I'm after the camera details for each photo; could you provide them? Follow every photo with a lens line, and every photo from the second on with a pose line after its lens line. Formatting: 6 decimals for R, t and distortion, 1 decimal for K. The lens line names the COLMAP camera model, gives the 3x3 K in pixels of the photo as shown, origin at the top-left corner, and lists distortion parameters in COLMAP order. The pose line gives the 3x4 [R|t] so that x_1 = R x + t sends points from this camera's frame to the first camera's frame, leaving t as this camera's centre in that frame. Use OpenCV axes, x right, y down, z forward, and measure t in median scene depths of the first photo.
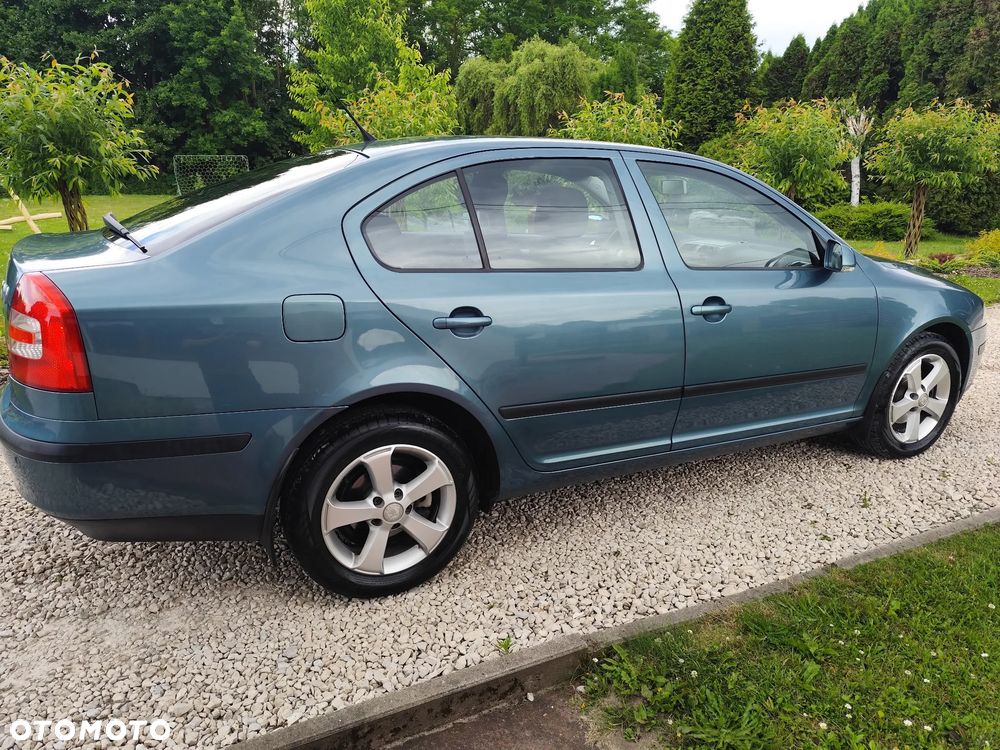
lens RADIAL K [[665.5, 0, 516.9], [0, 665.5, 372.4], [0, 0, 1]] dist [-0.004365, -0.003716]
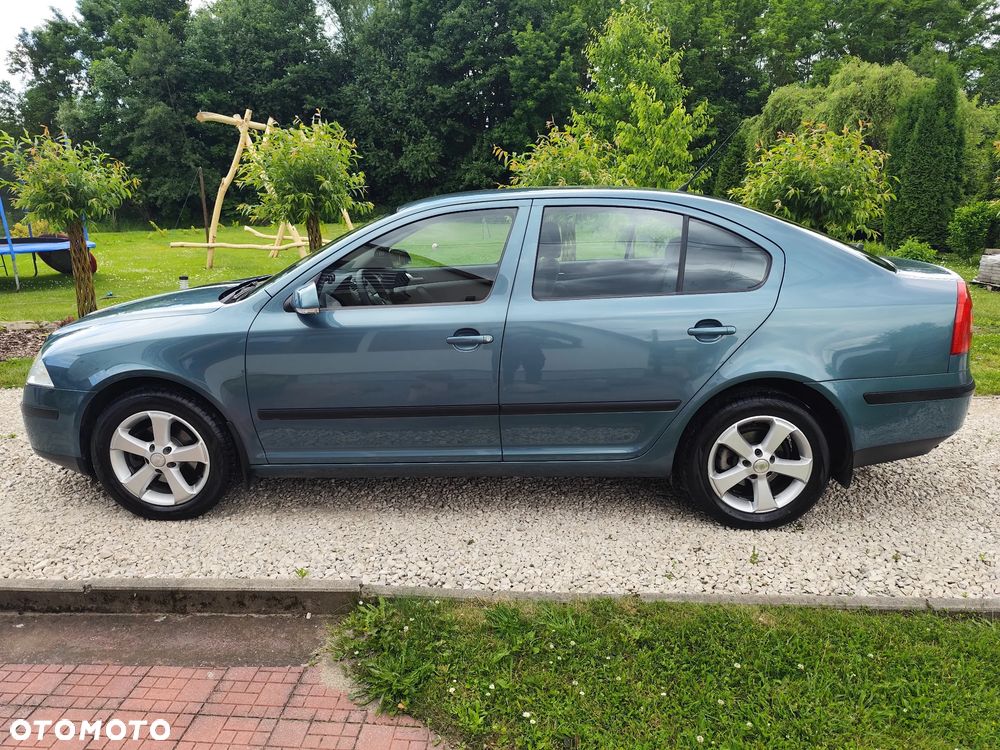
lens RADIAL K [[676.2, 0, 530.0], [0, 676.2, 371.8], [0, 0, 1]] dist [0.015923, -0.021735]
pose [[0.901993, 0.108916, -0.417788, 0.665496], [-0.128501, 0.991529, -0.018941, -0.011245], [0.412185, 0.070770, 0.908347, -0.043611]]
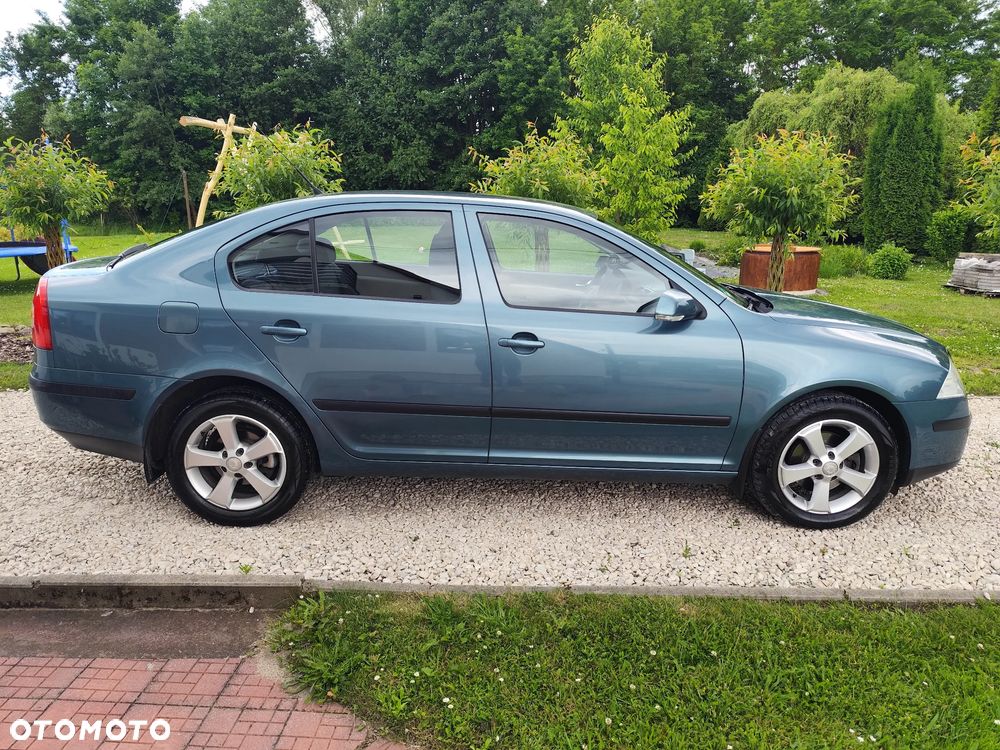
lens RADIAL K [[676.2, 0, 530.0], [0, 676.2, 371.8], [0, 0, 1]] dist [0.015923, -0.021735]
pose [[0.906655, 0.104911, -0.408620, 0.756980], [-0.126100, 0.991698, -0.025180, -0.017846], [0.402586, 0.074356, 0.912357, -0.041902]]
